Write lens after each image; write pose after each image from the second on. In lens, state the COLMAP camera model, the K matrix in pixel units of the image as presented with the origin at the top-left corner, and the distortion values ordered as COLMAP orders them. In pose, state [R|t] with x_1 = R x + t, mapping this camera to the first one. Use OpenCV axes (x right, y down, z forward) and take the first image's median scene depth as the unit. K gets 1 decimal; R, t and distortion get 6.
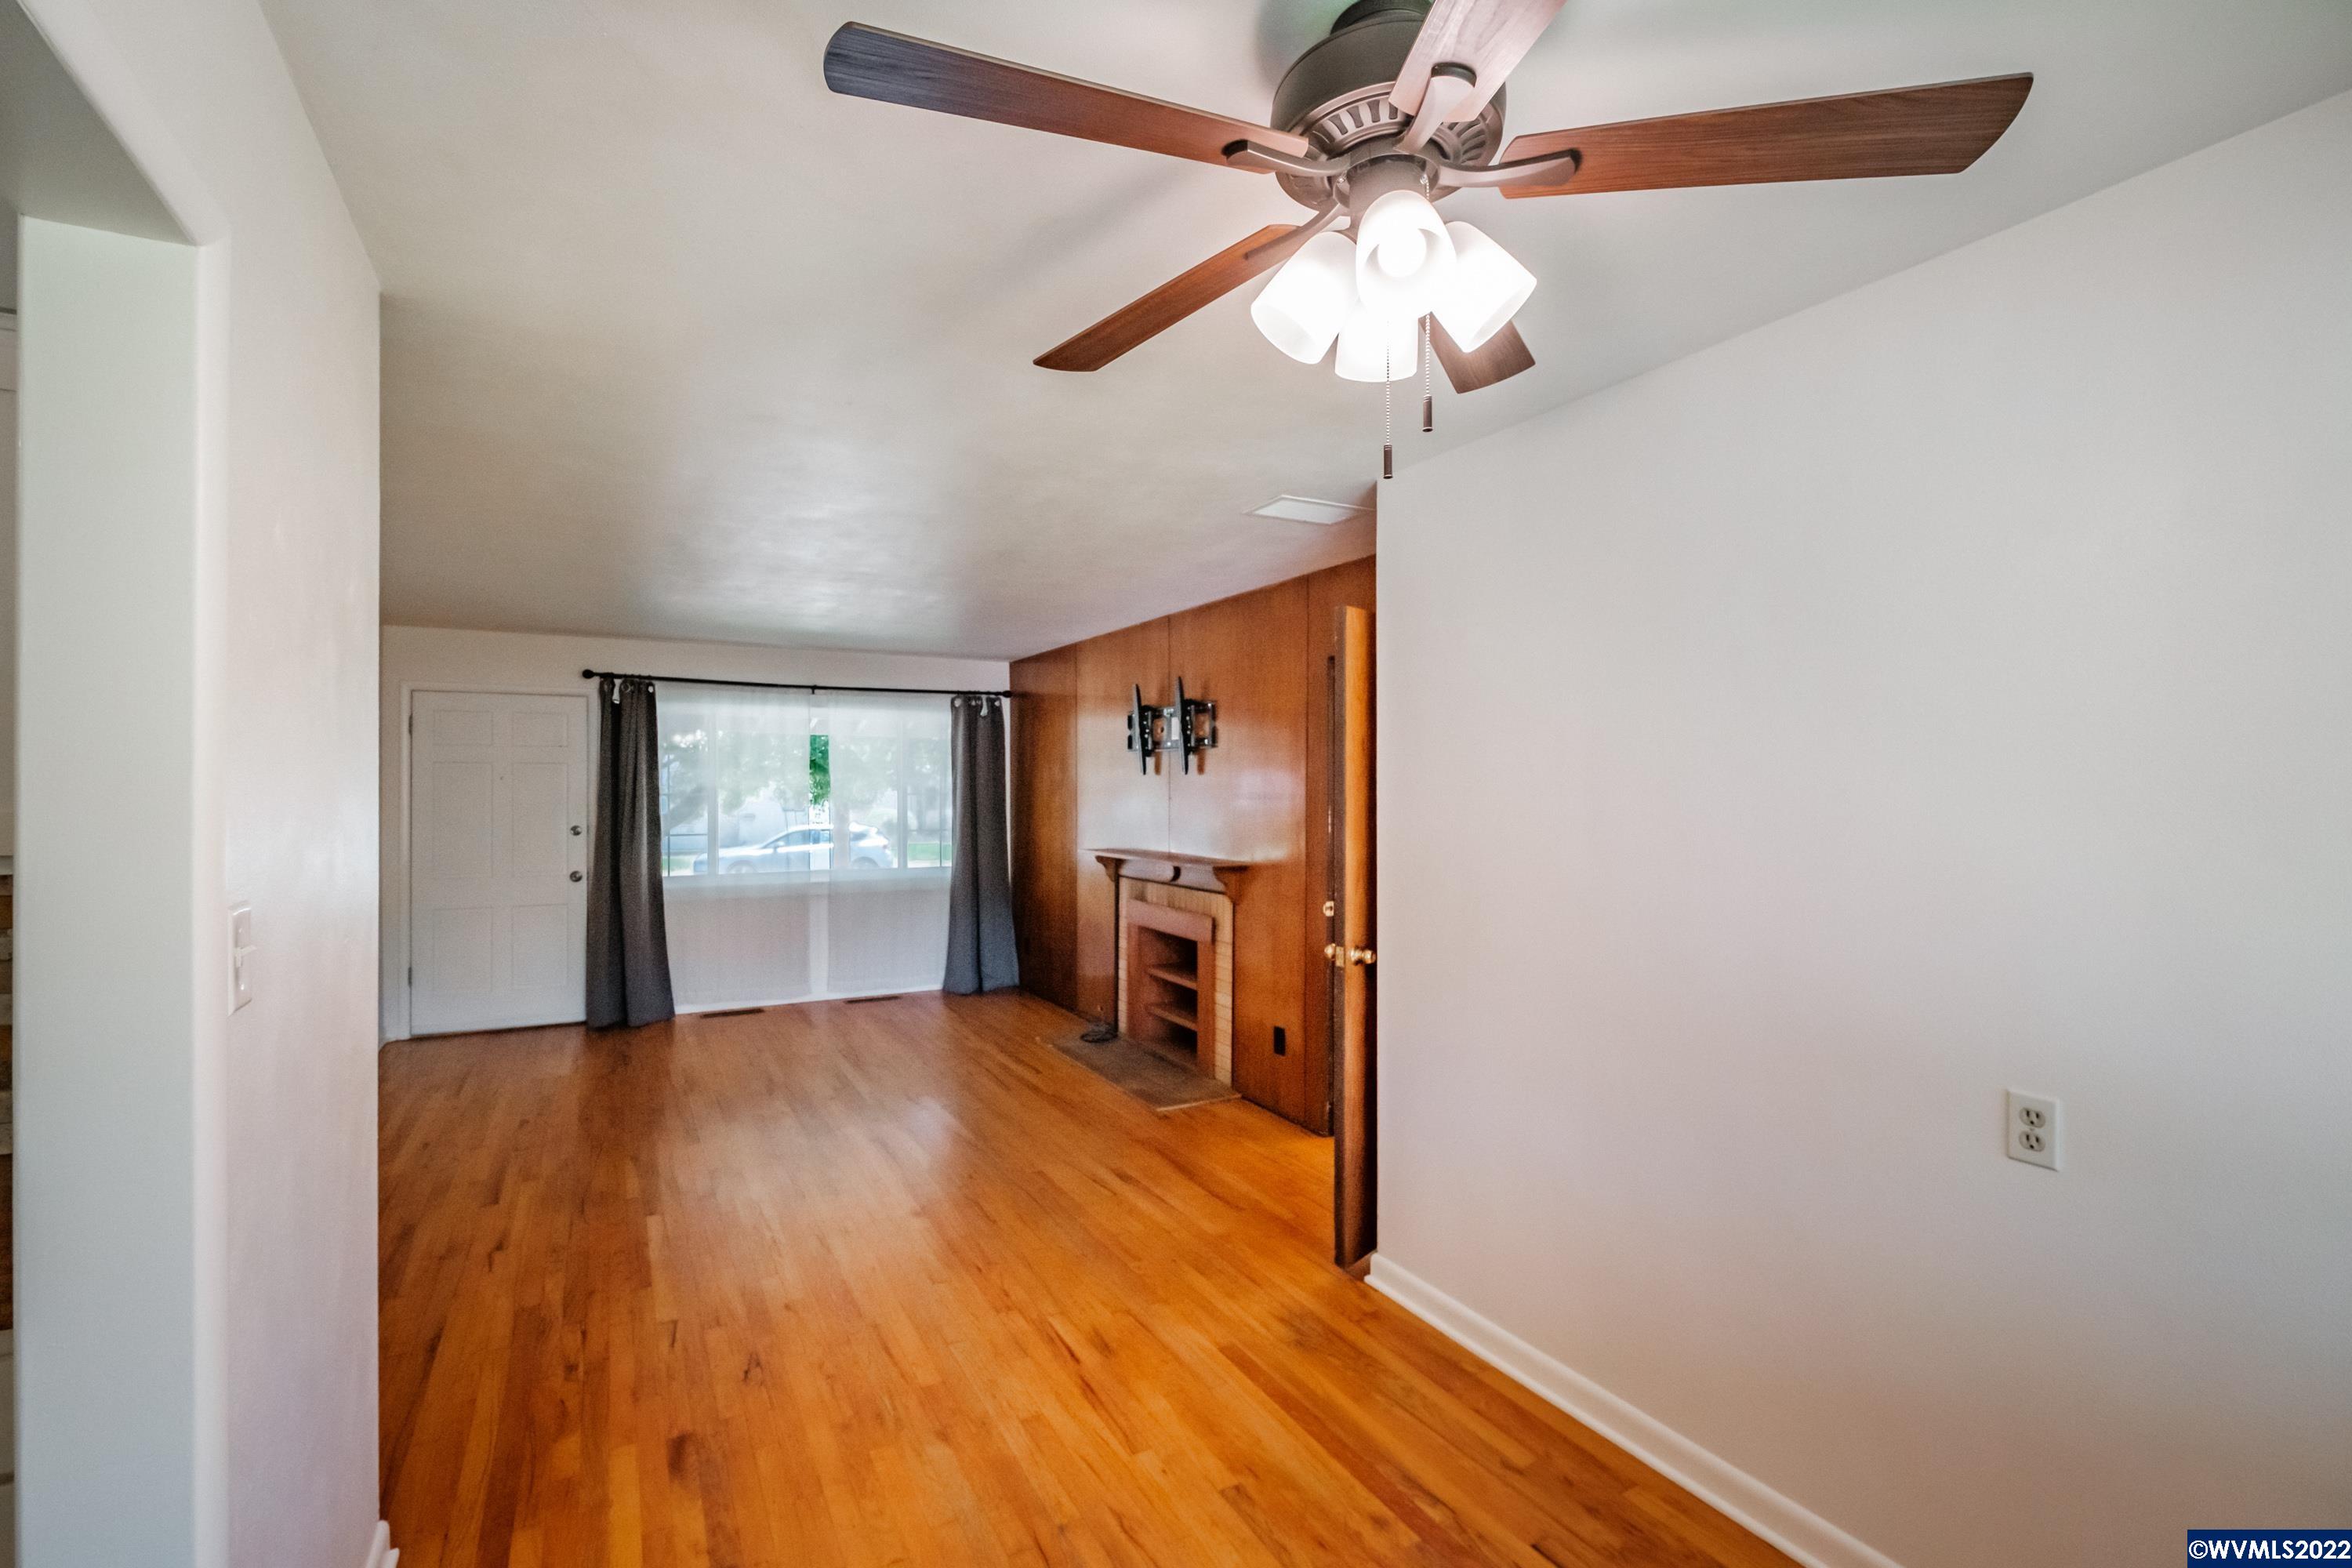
lens RADIAL K [[1043.1, 0, 1175.1], [0, 1043.1, 785.7], [0, 0, 1]] dist [-0.019995, 0.000944]
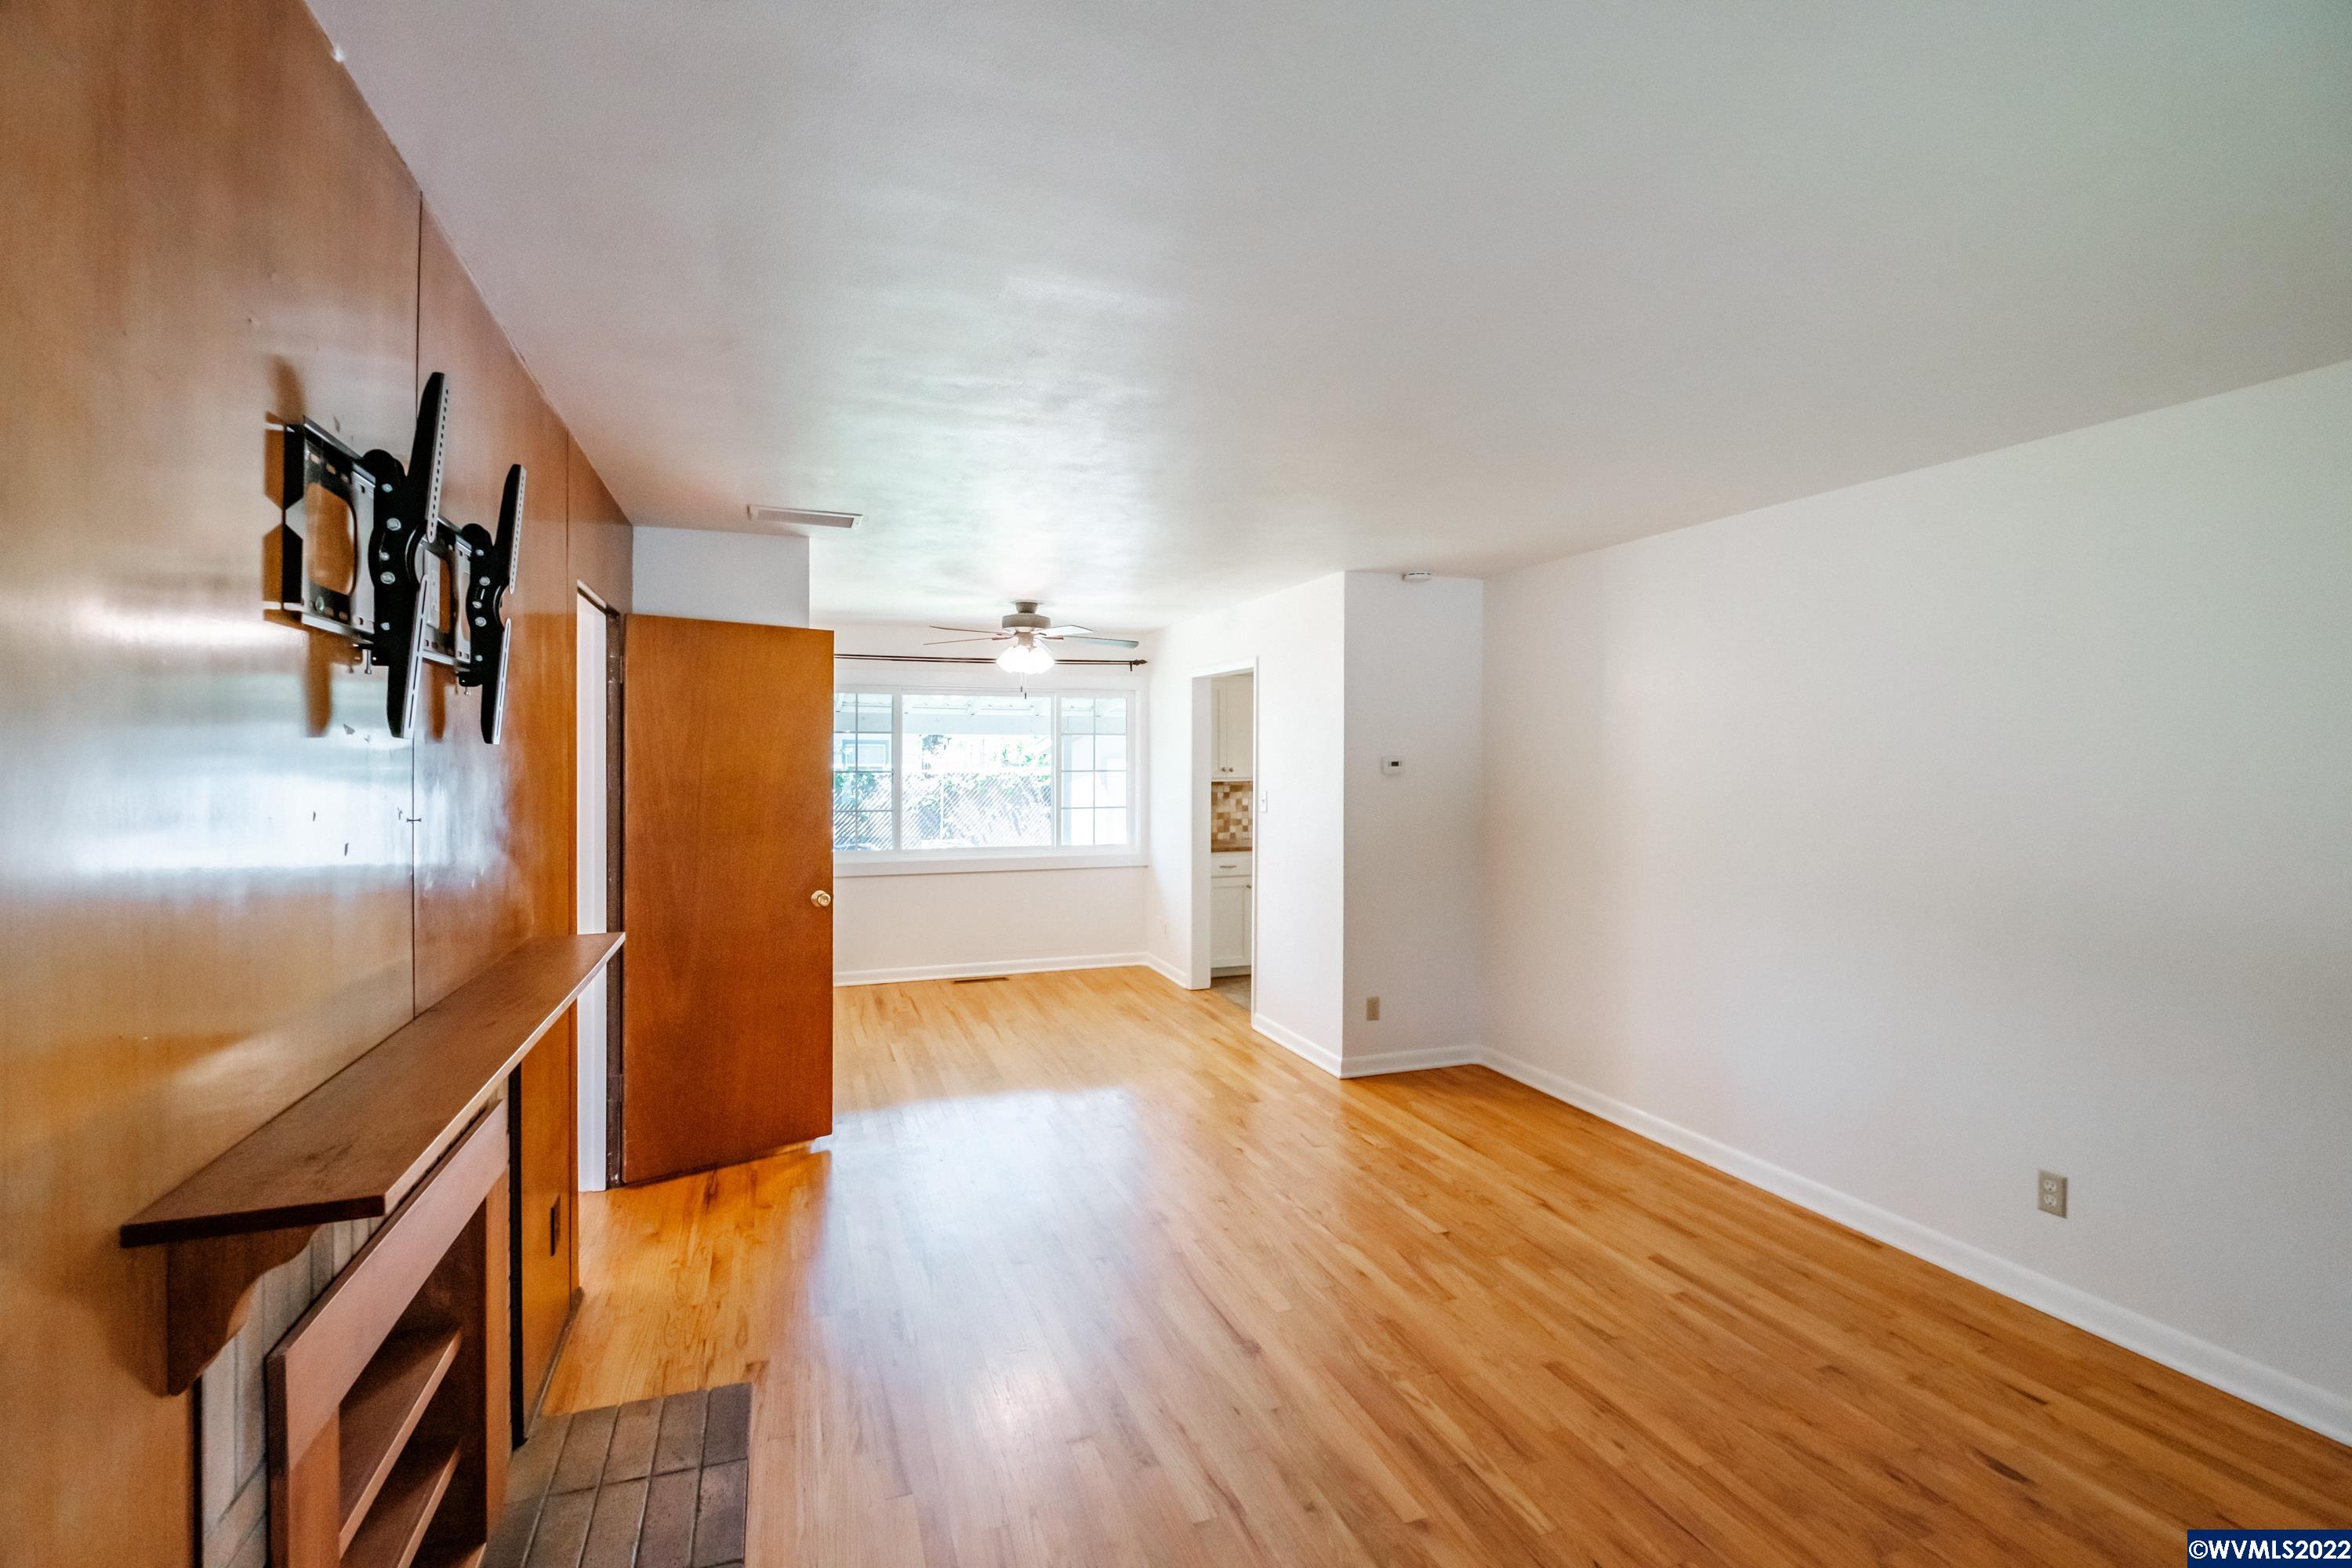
lens RADIAL K [[1043.1, 0, 1174.7], [0, 1043.1, 775.0], [0, 0, 1]] dist [-0.019995, 0.000944]
pose [[-0.989911, -0.009575, 0.141365, -0.425587], [-0.008177, 0.999912, 0.010465, -0.002016], [-0.141453, 0.009204, -0.989902, 2.105607]]
